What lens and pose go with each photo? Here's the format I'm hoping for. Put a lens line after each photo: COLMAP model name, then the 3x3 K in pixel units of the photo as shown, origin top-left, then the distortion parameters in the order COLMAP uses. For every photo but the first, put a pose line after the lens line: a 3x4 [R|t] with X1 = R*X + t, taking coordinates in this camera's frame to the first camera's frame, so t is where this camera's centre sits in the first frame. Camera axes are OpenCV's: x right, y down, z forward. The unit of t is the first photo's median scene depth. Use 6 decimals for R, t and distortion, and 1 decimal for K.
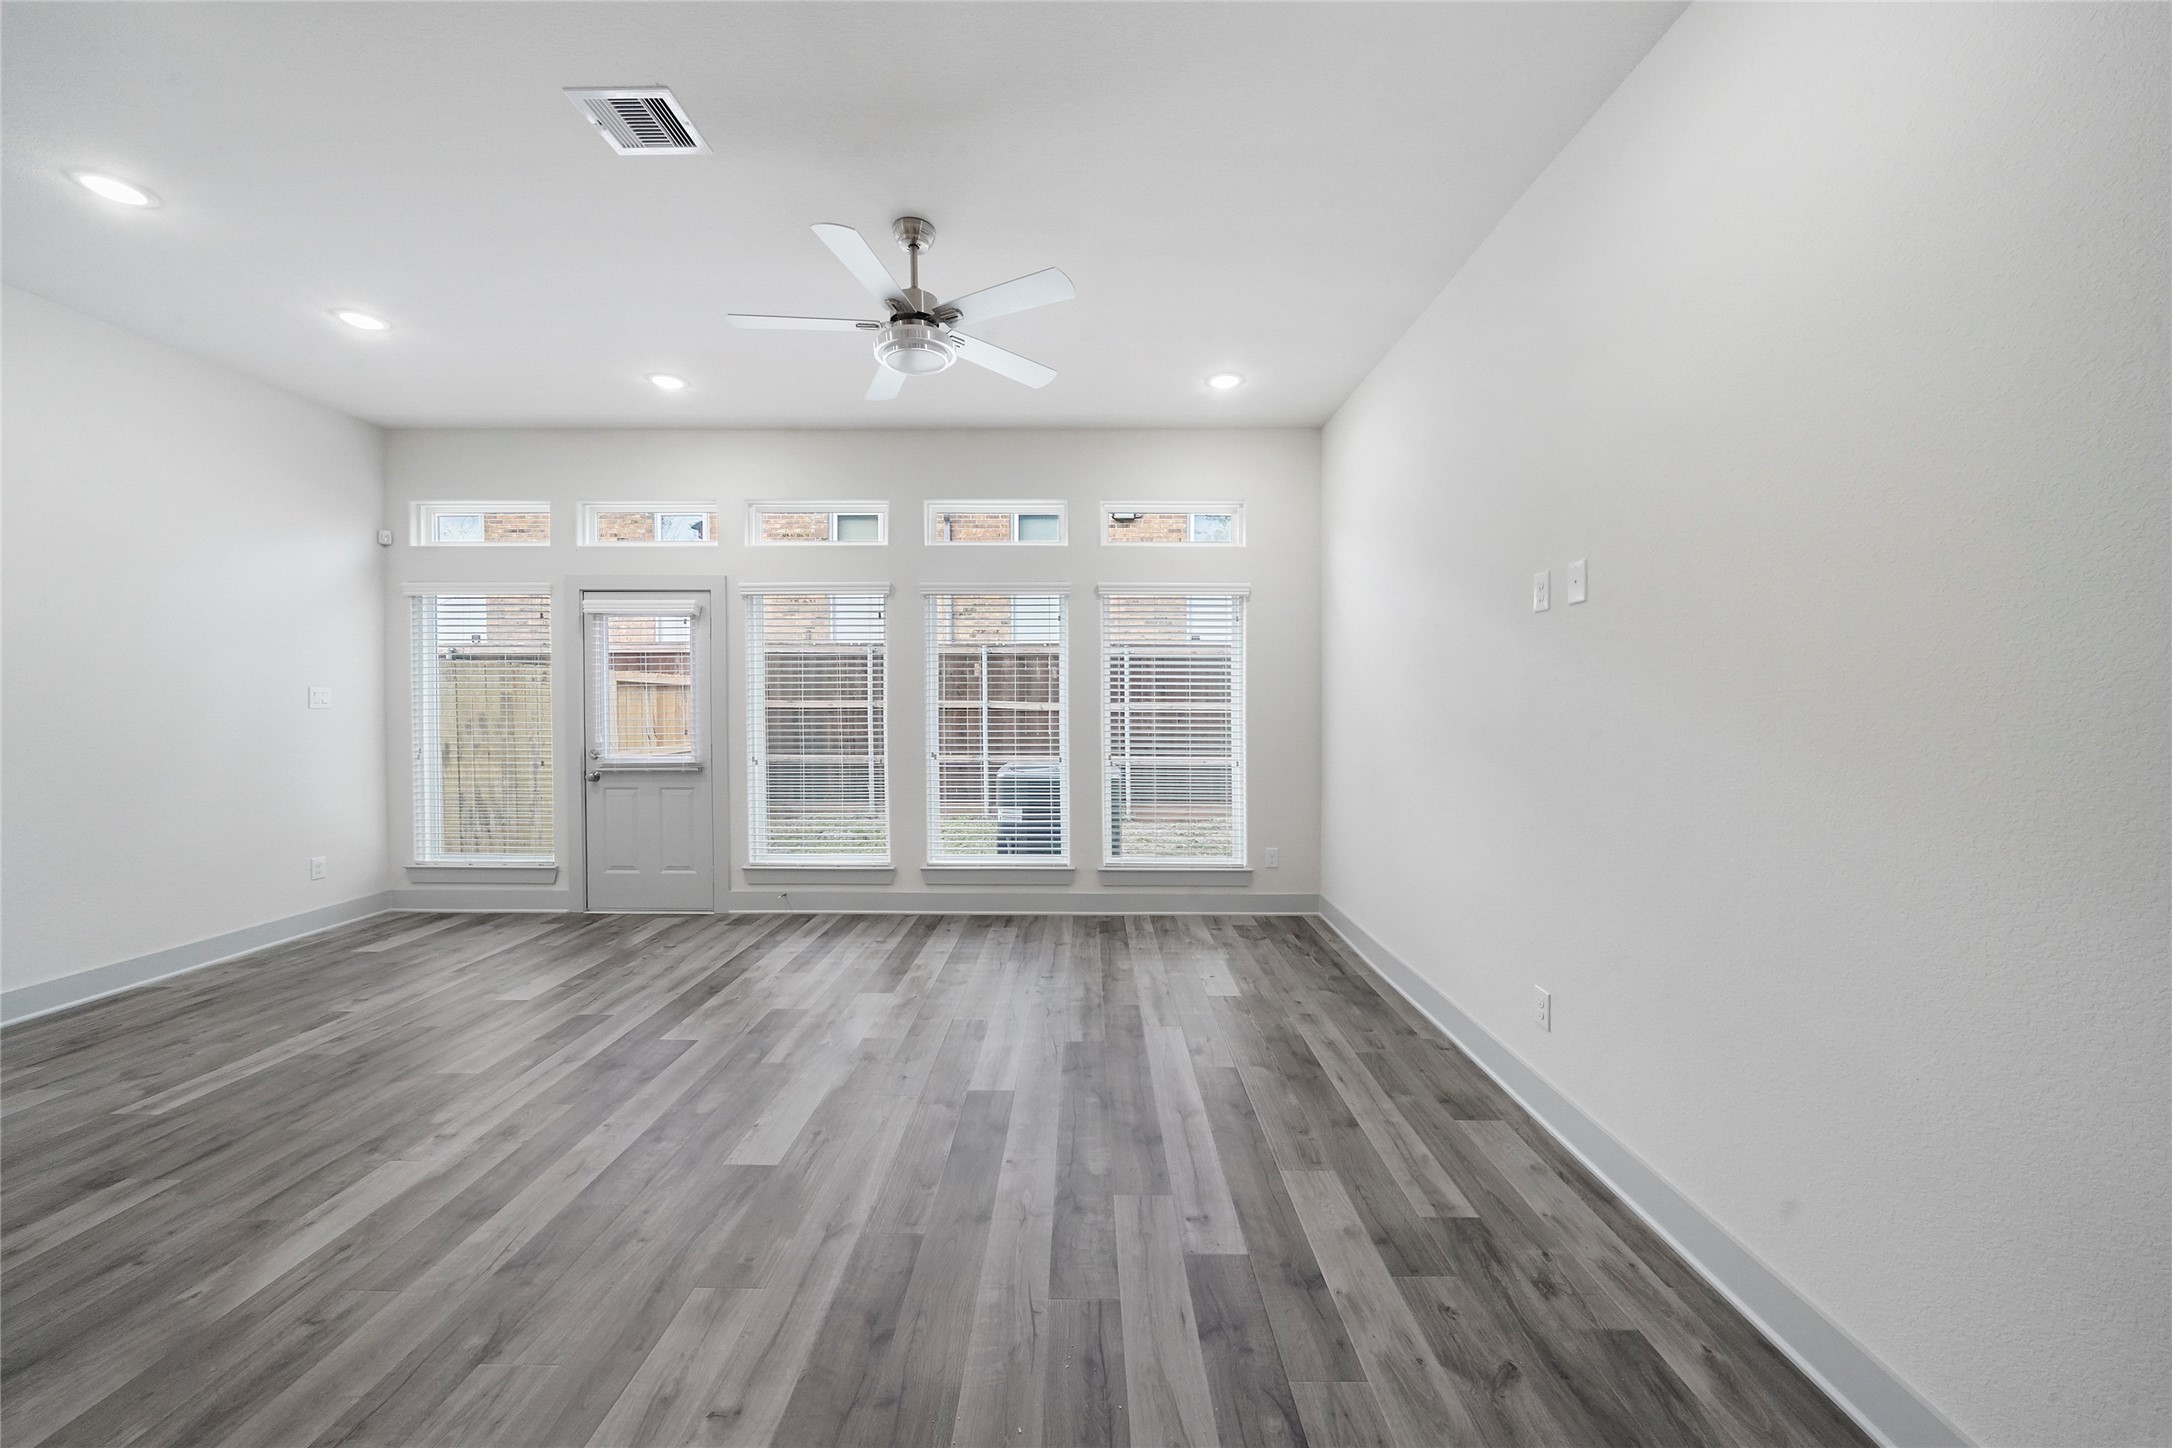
lens RADIAL K [[751.3, 0, 1090.8], [0, 751.3, 714.7], [0, 0, 1]] dist [-0.000940, -0.000128]
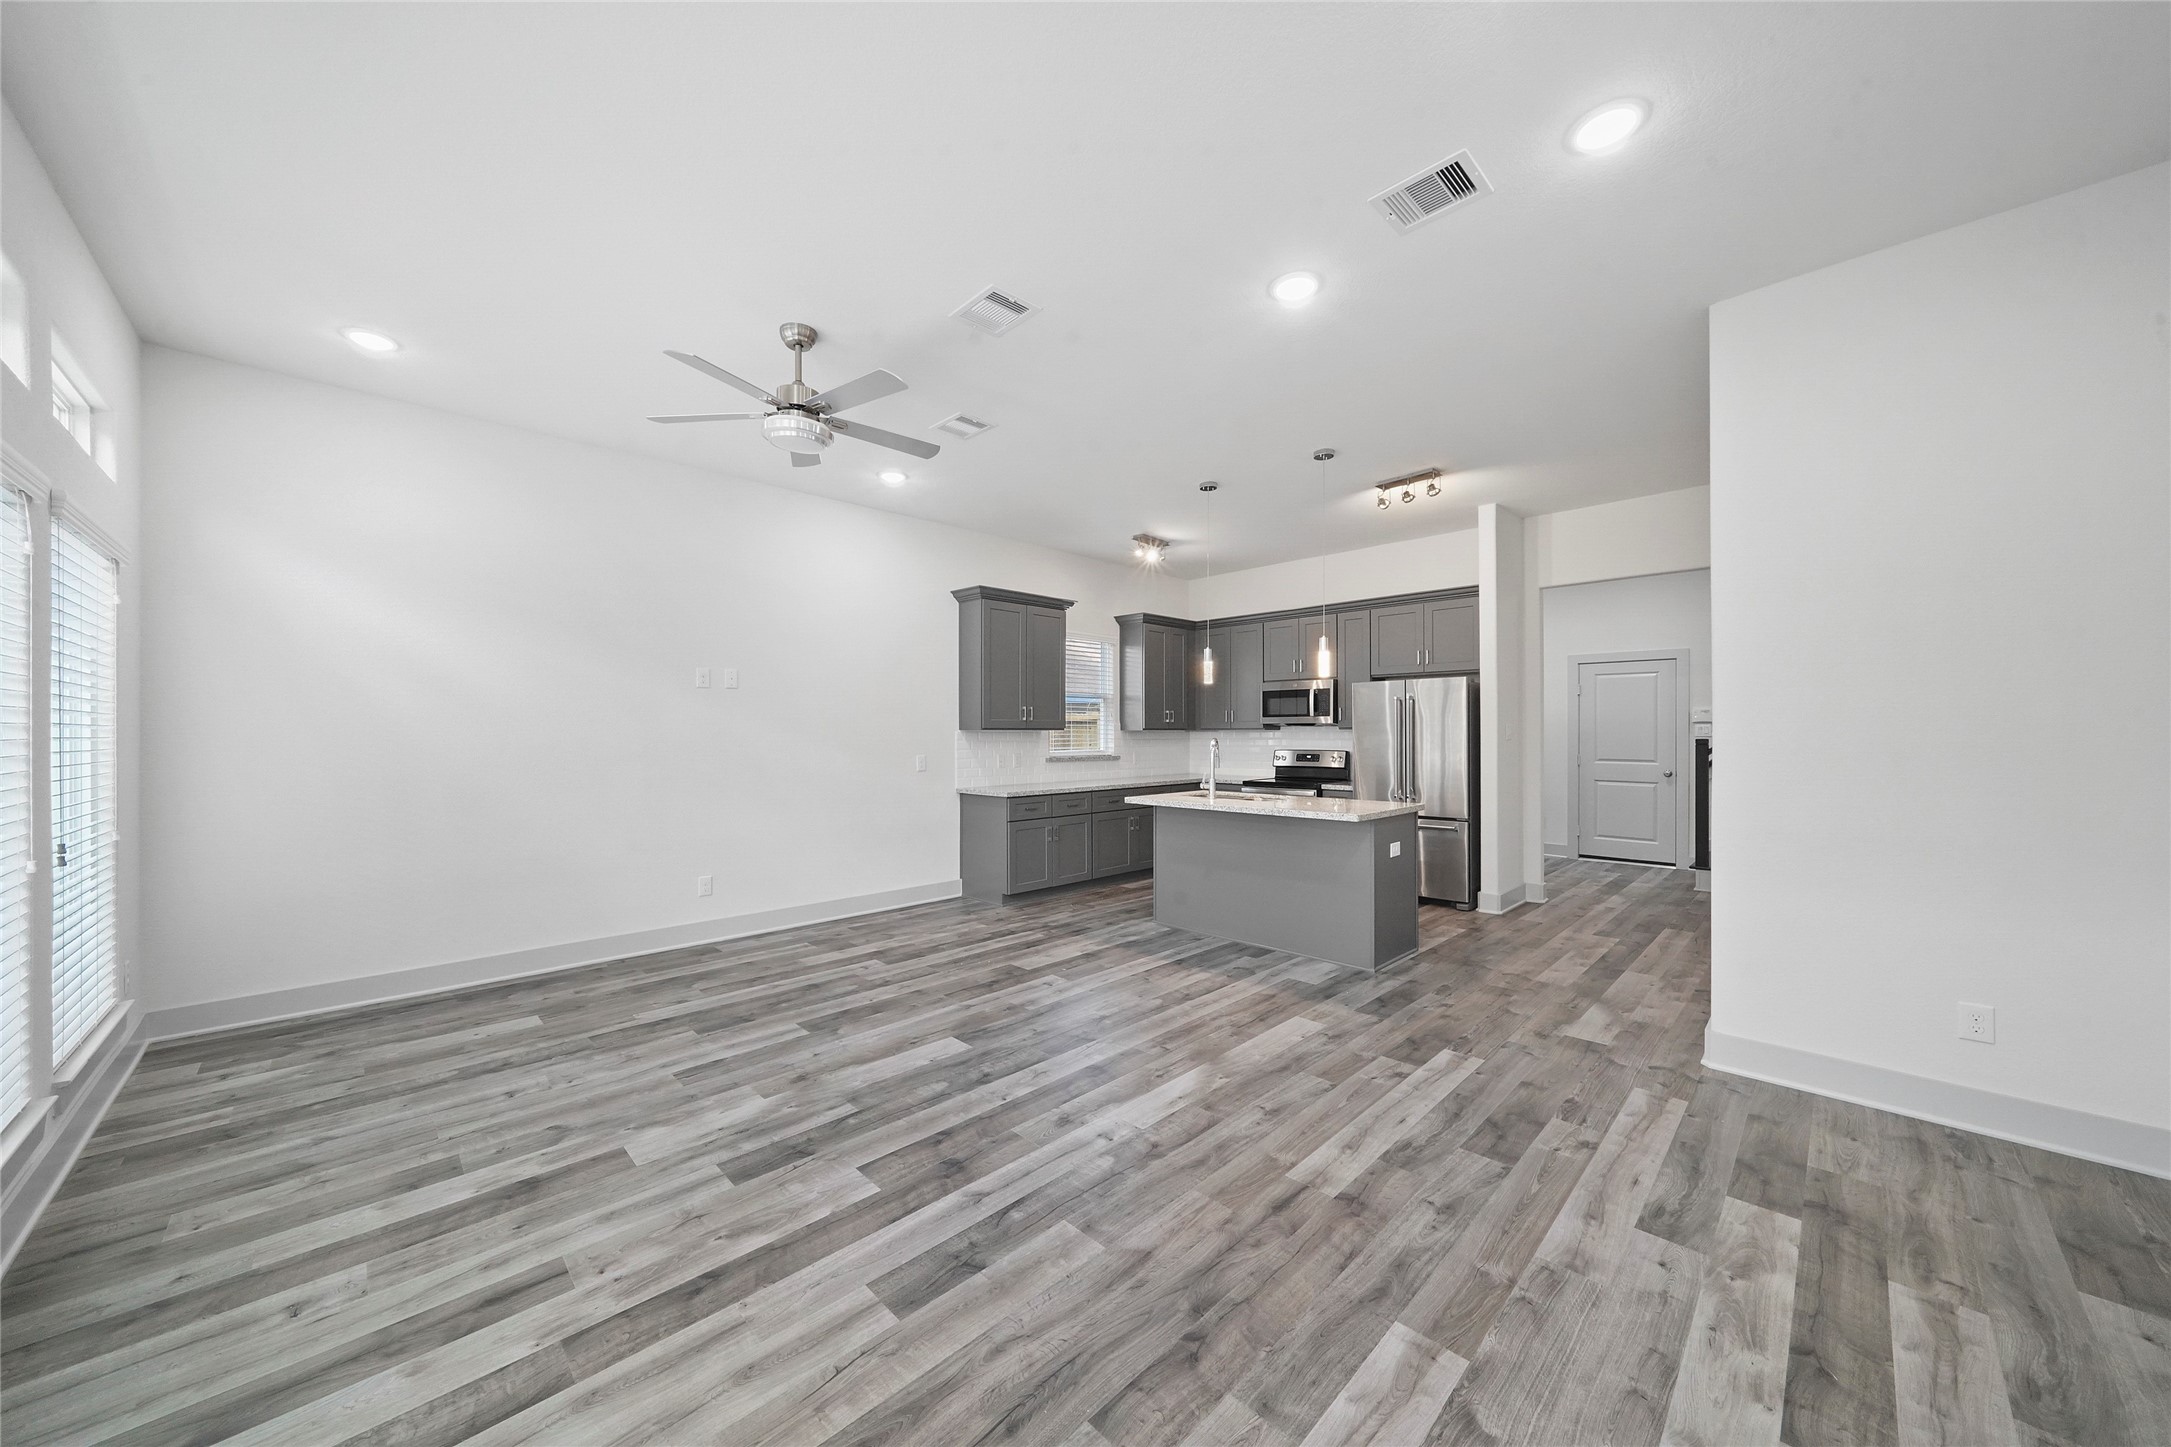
lens RADIAL K [[751.0, 0, 1087.0], [0, 751.0, 728.4], [0, 0, 1]] dist [-0.000940, -0.000128]
pose [[-0.703435, 0.001263, 0.710758, -1.219844], [0.008343, 0.999944, 0.006480, -0.027565], [-0.710710, 0.010488, -0.703406, 1.343077]]
